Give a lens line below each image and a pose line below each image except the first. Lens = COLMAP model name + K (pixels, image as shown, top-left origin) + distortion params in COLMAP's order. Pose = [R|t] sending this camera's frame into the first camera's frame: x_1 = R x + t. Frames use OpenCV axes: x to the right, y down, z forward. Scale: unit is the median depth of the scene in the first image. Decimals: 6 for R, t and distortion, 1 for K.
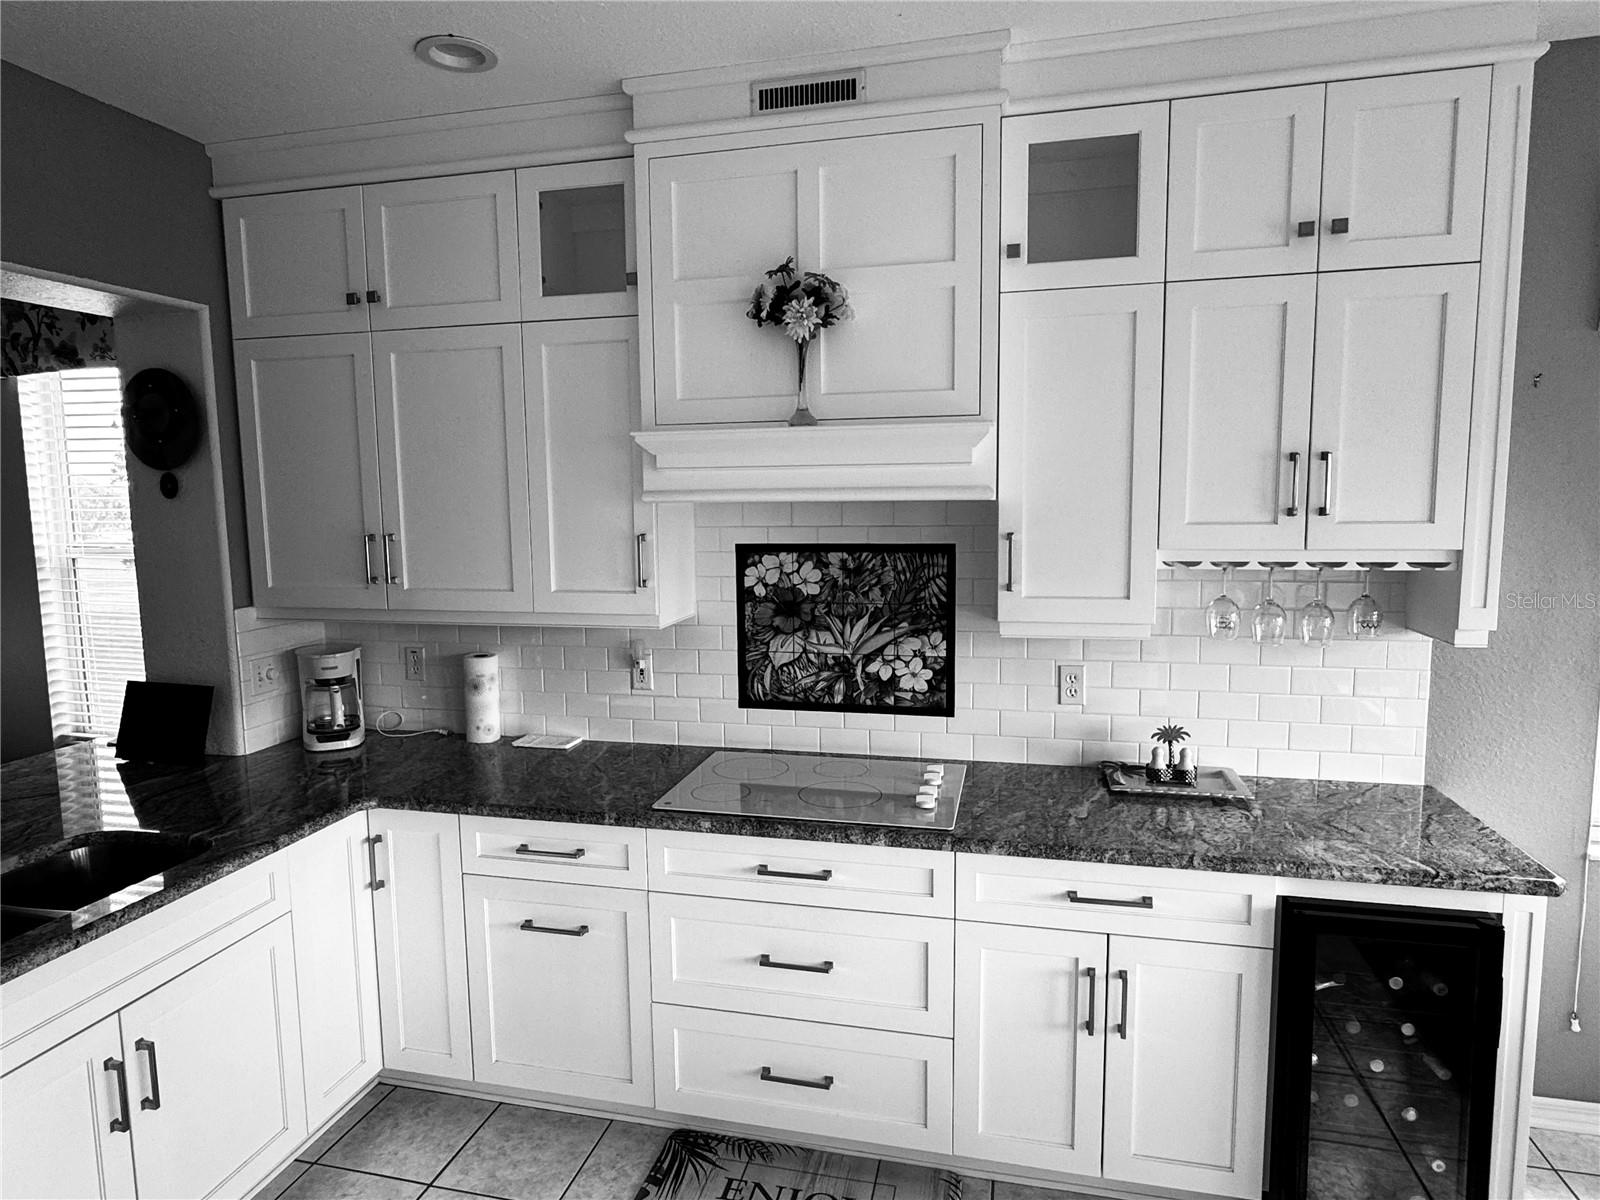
lens RADIAL K [[946.9, 0, 793.3], [0, 946.9, 603.5], [0, 0, 1]] dist [-0.000128, -0.000280]
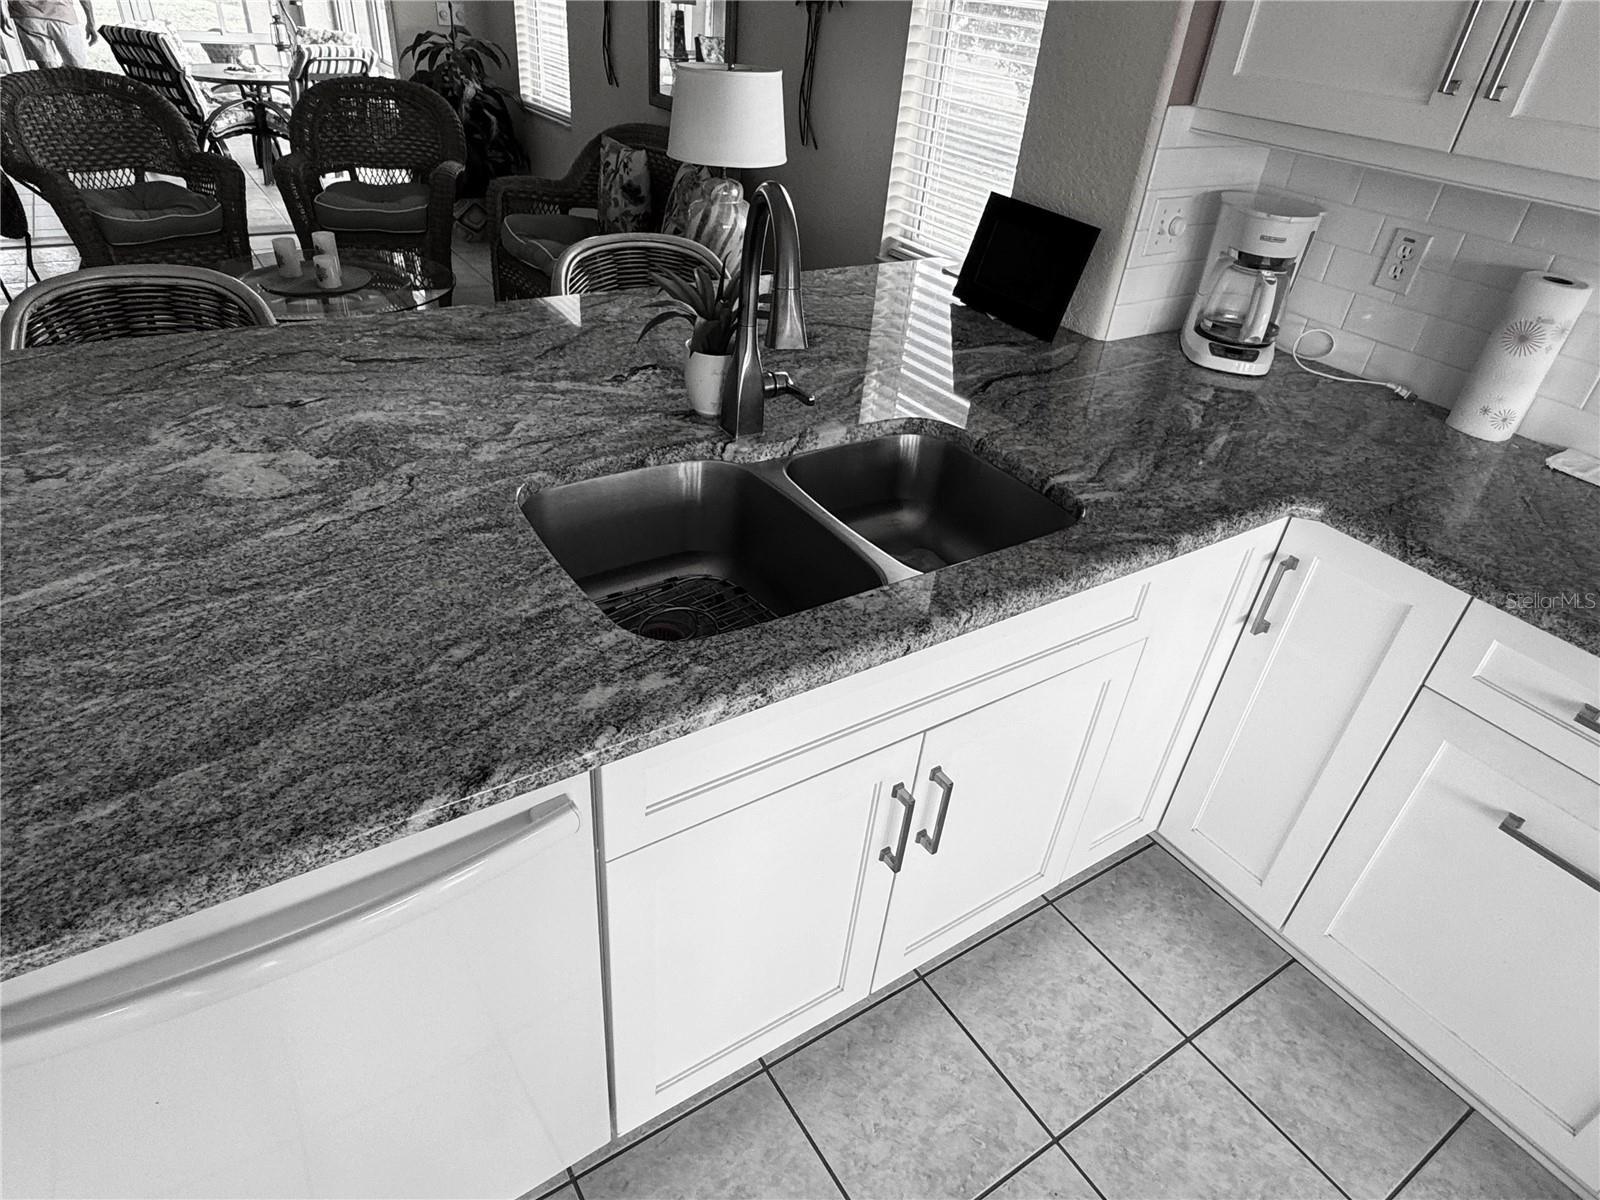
lens RADIAL K [[946.9, 0, 793.3], [0, 946.9, 603.5], [0, 0, 1]] dist [-0.000128, -0.000280]
pose [[0.726634, 0.439756, -0.527843, -0.293009], [-0.166697, 0.858195, 0.485503, 0.025620], [0.666495, -0.264793, 0.696900, 0.309512]]
